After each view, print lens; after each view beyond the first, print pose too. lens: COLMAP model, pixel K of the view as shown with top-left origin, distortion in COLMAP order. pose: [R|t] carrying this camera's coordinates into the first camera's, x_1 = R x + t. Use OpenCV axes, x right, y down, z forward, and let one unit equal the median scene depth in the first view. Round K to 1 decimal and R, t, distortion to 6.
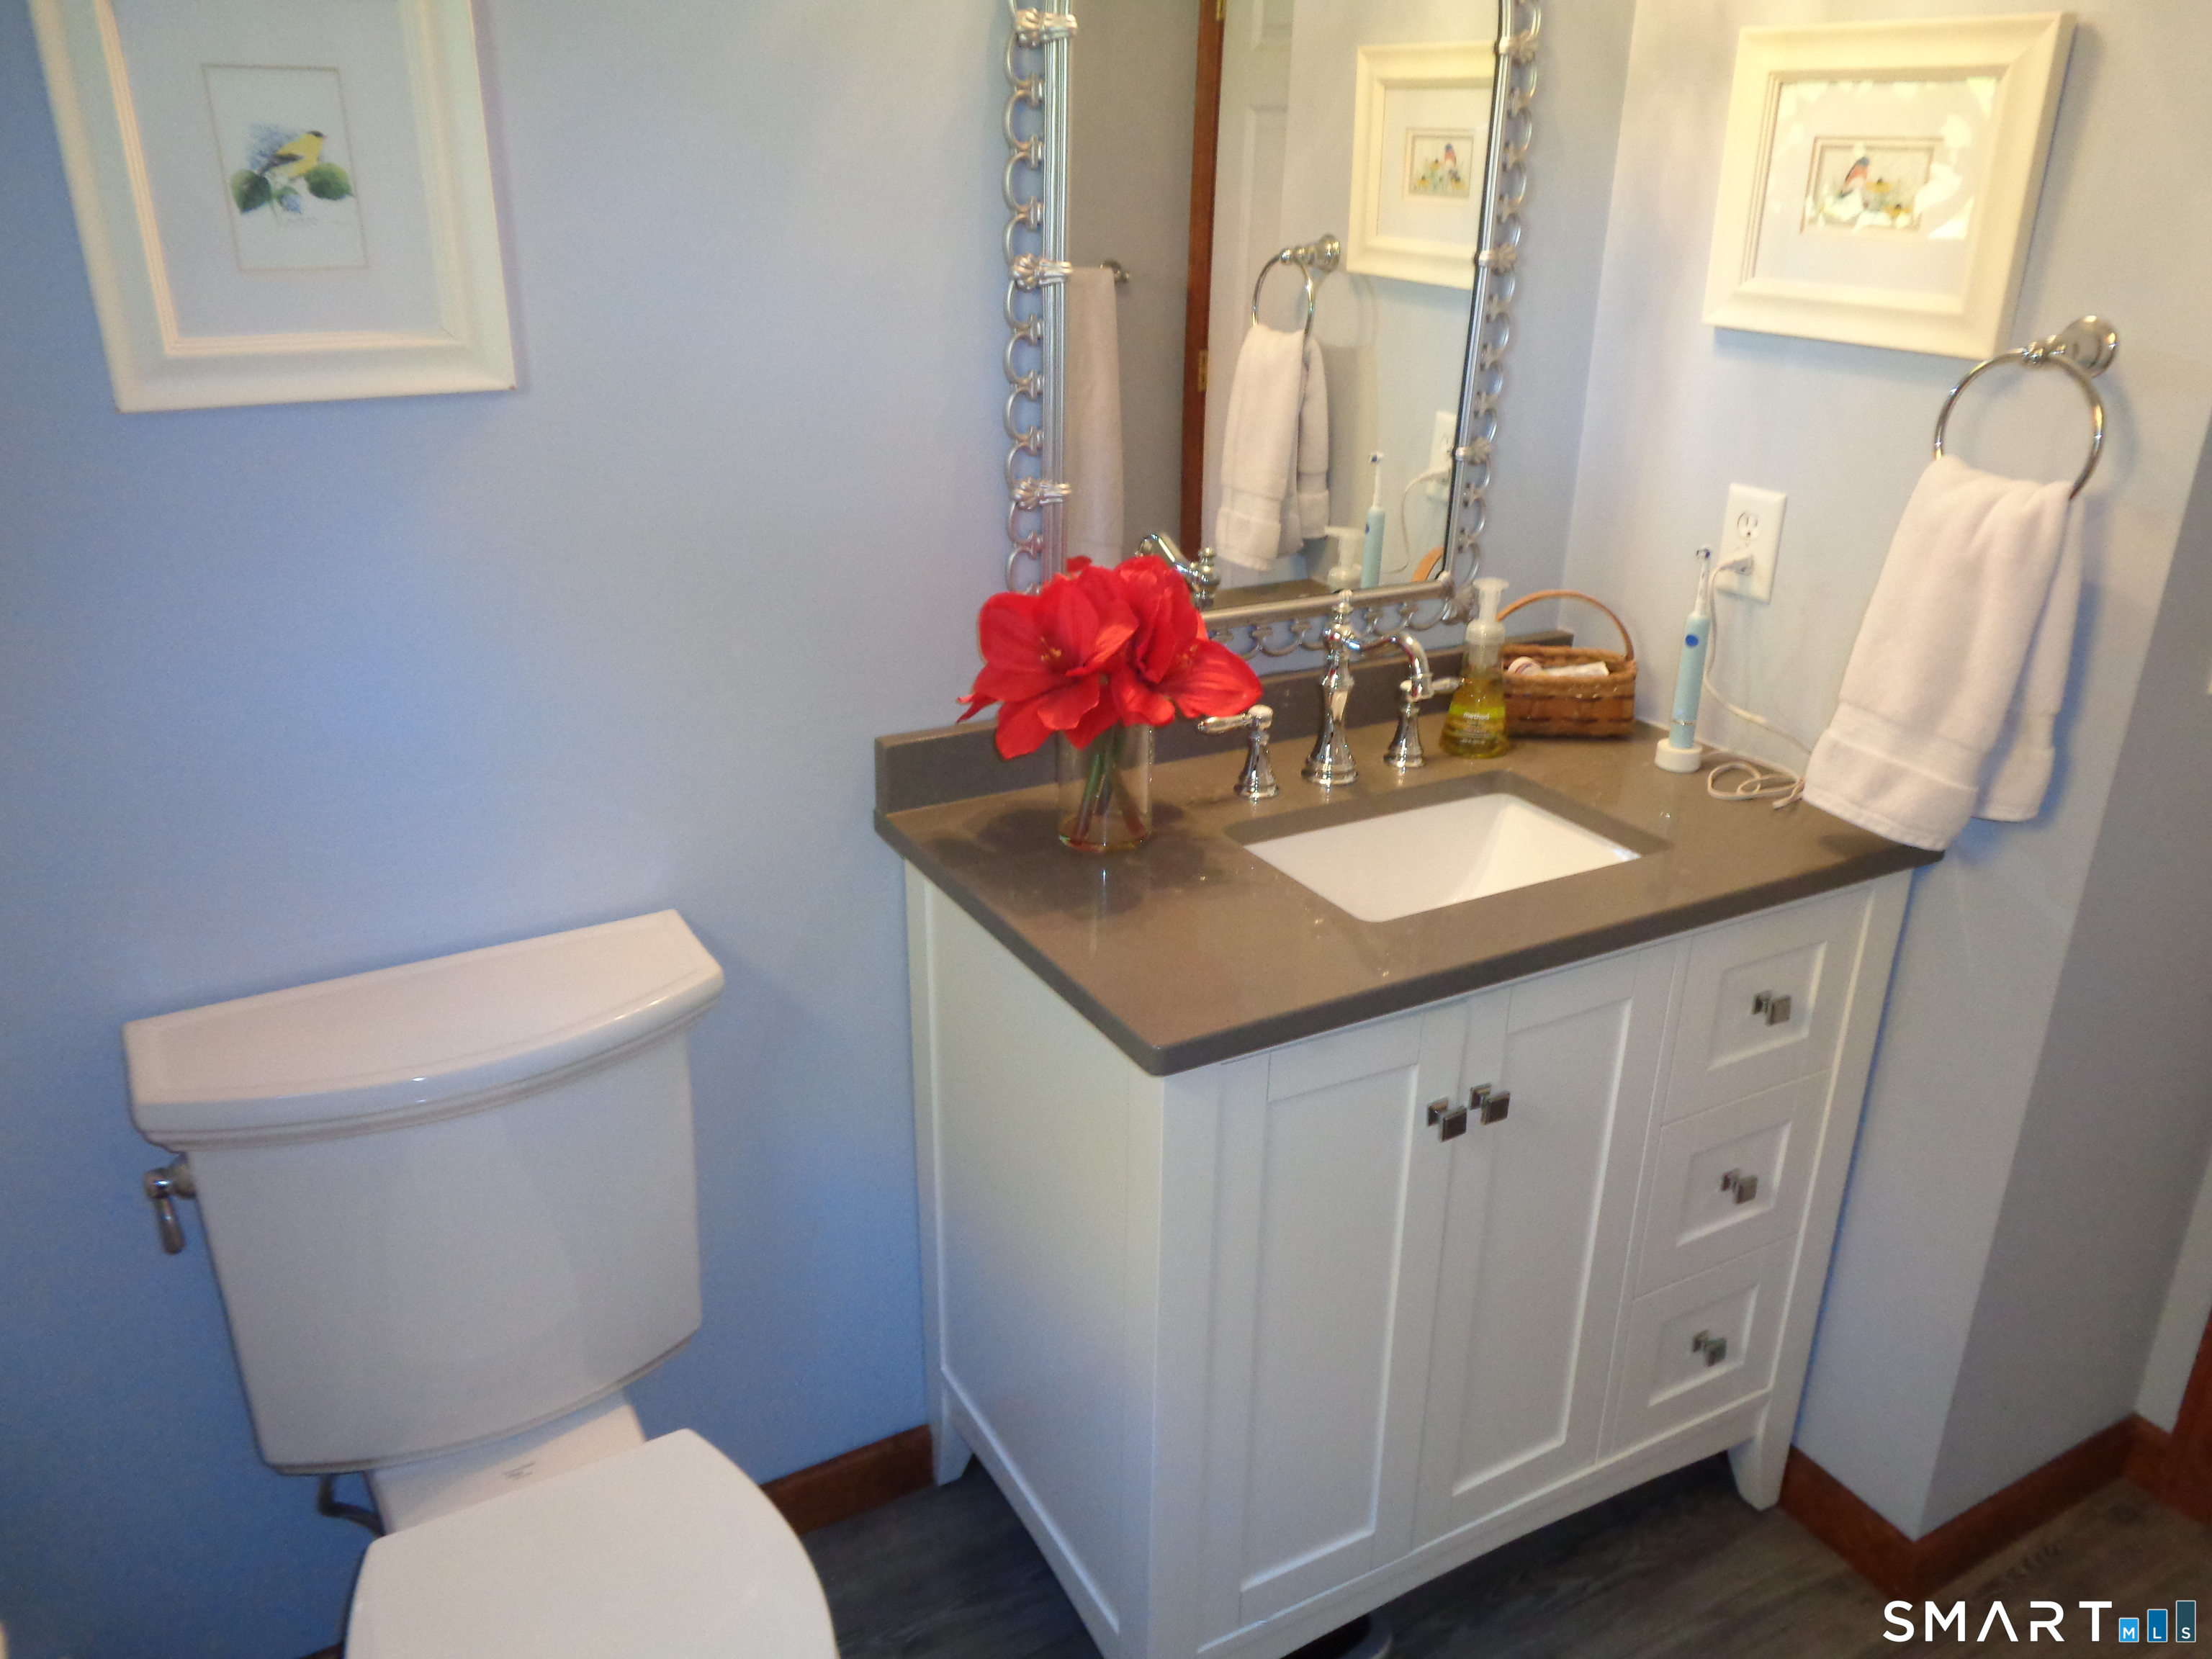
lens RADIAL K [[1687.0, 0, 1113.4], [0, 1687.0, 814.0], [0, 0, 1]] dist [0.012523, 0.000298]
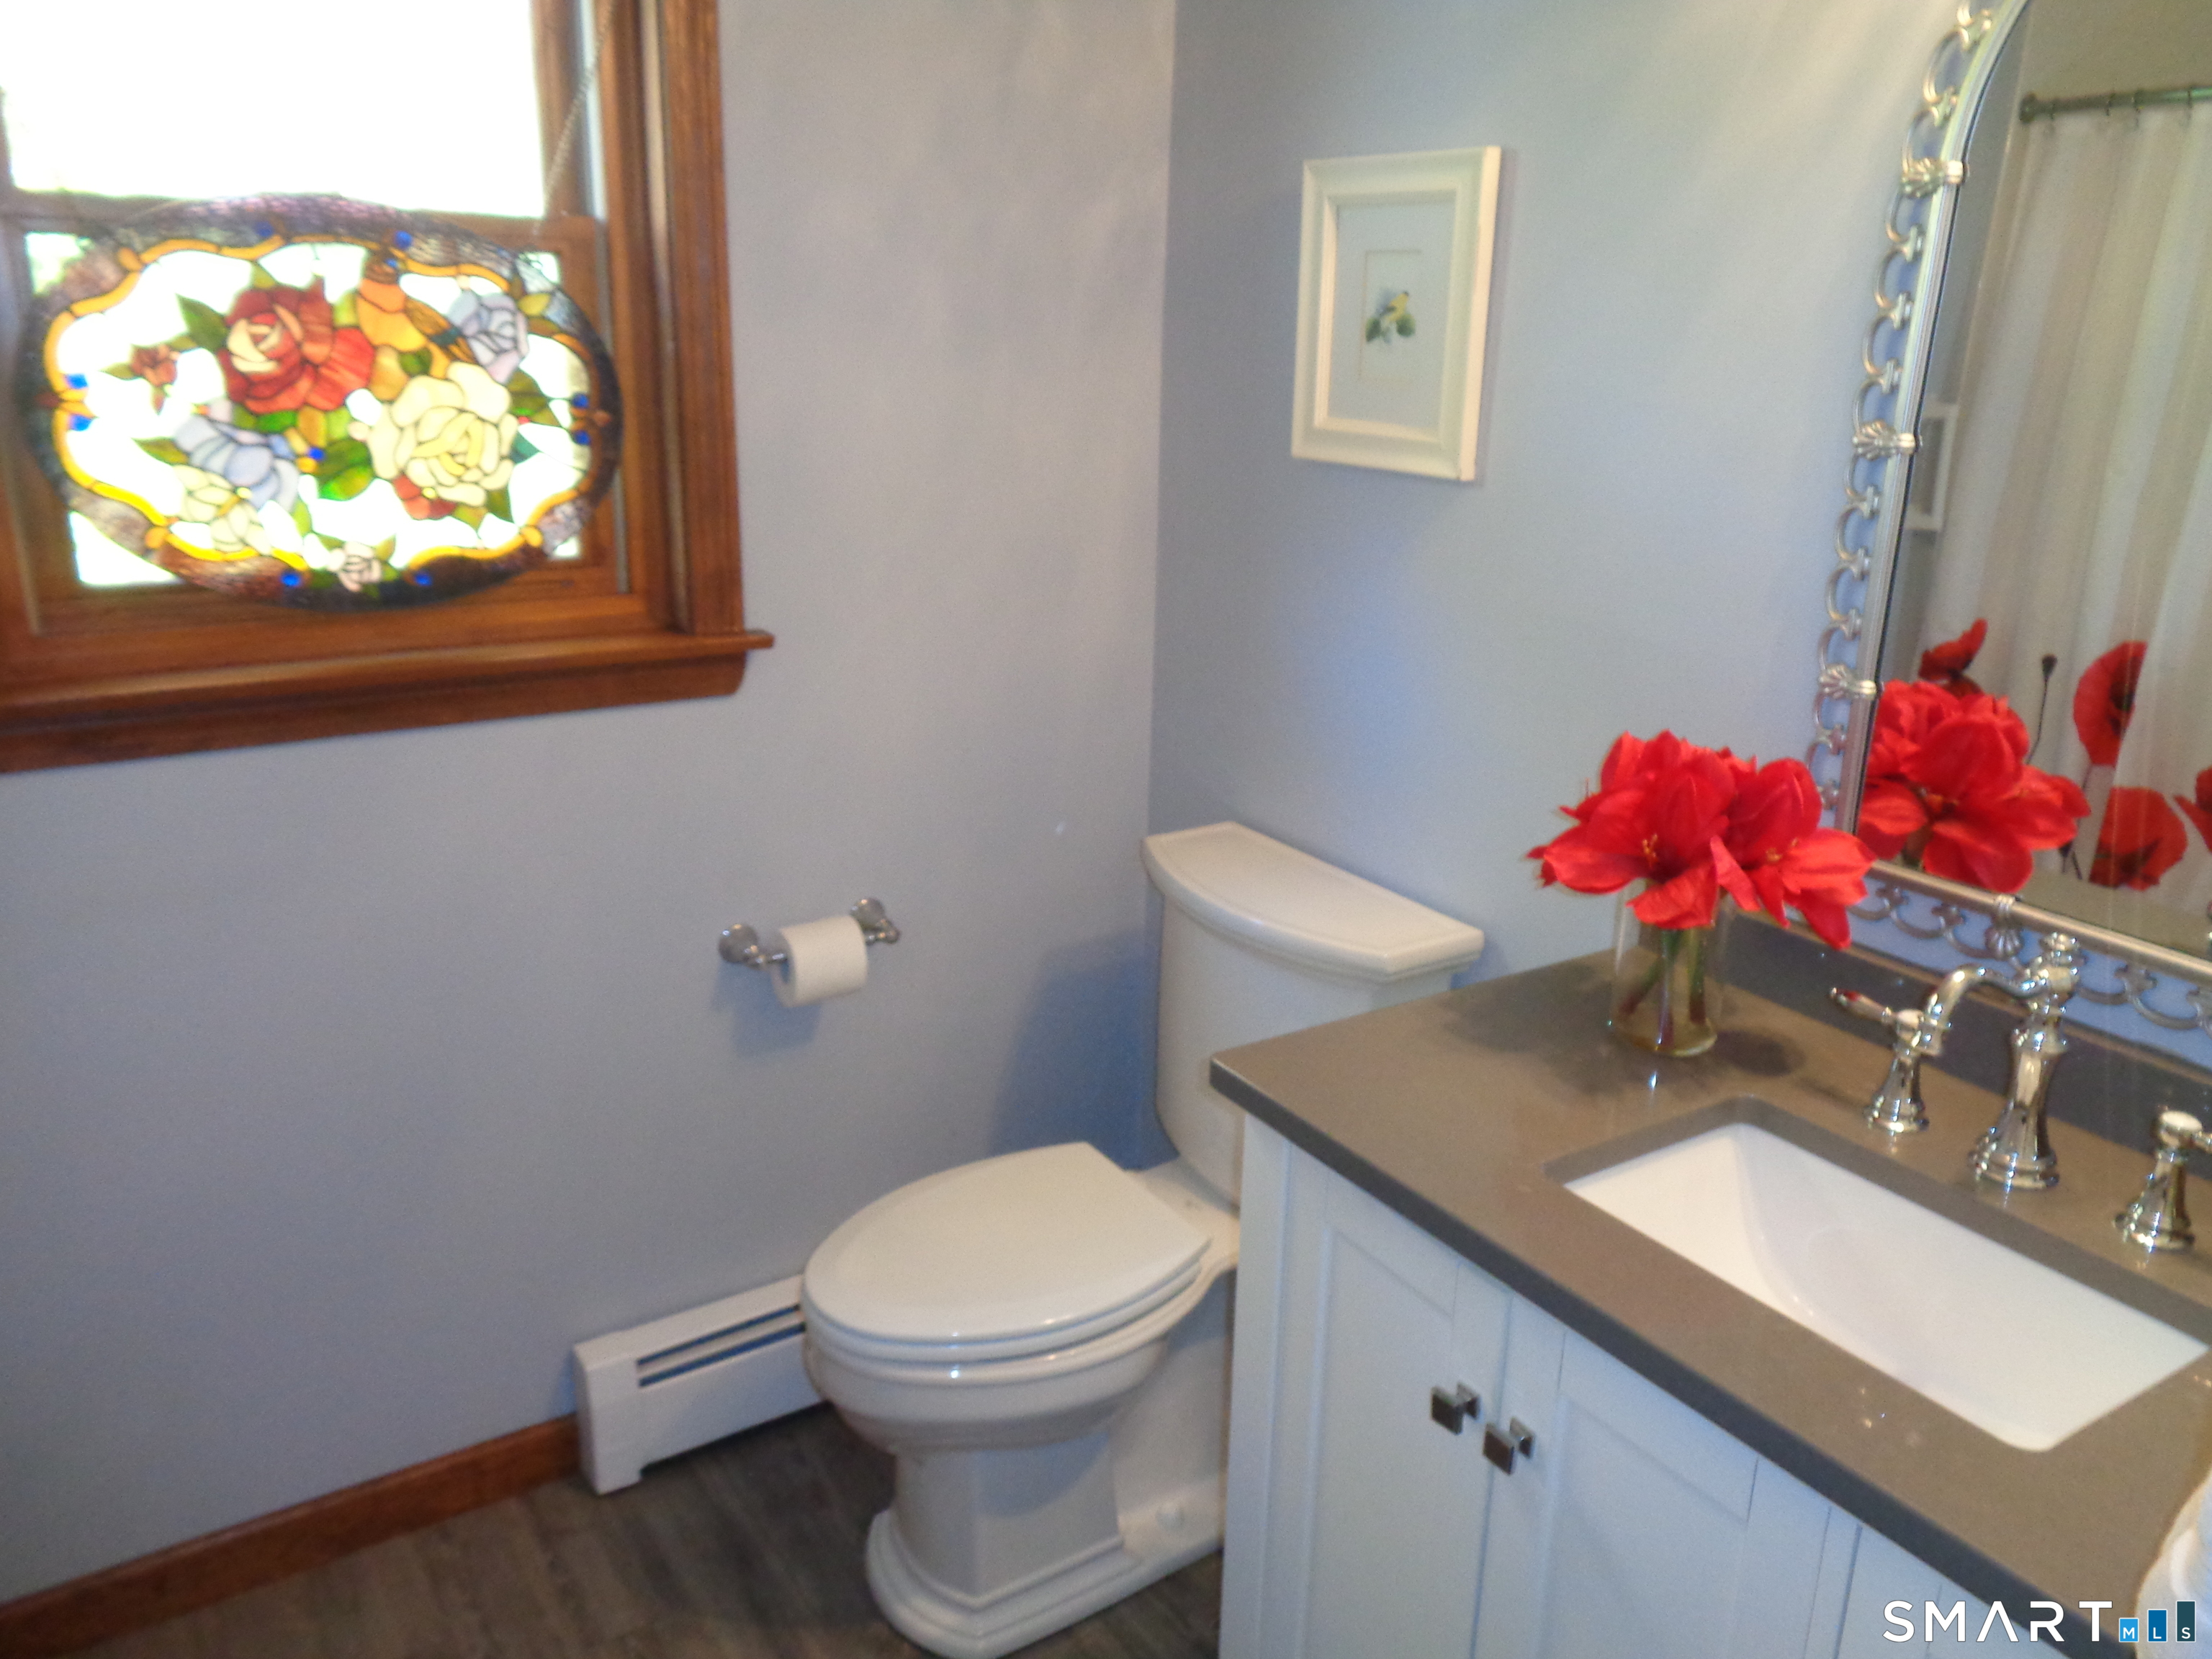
lens RADIAL K [[1687.0, 0, 1113.9], [0, 1687.0, 839.9], [0, 0, 1]] dist [0.012523, 0.000298]
pose [[0.046840, 0.282181, -0.958217, 1.067084], [-0.416069, 0.877606, 0.238104, -0.225109], [0.908126, 0.387531, 0.158514, 0.713086]]
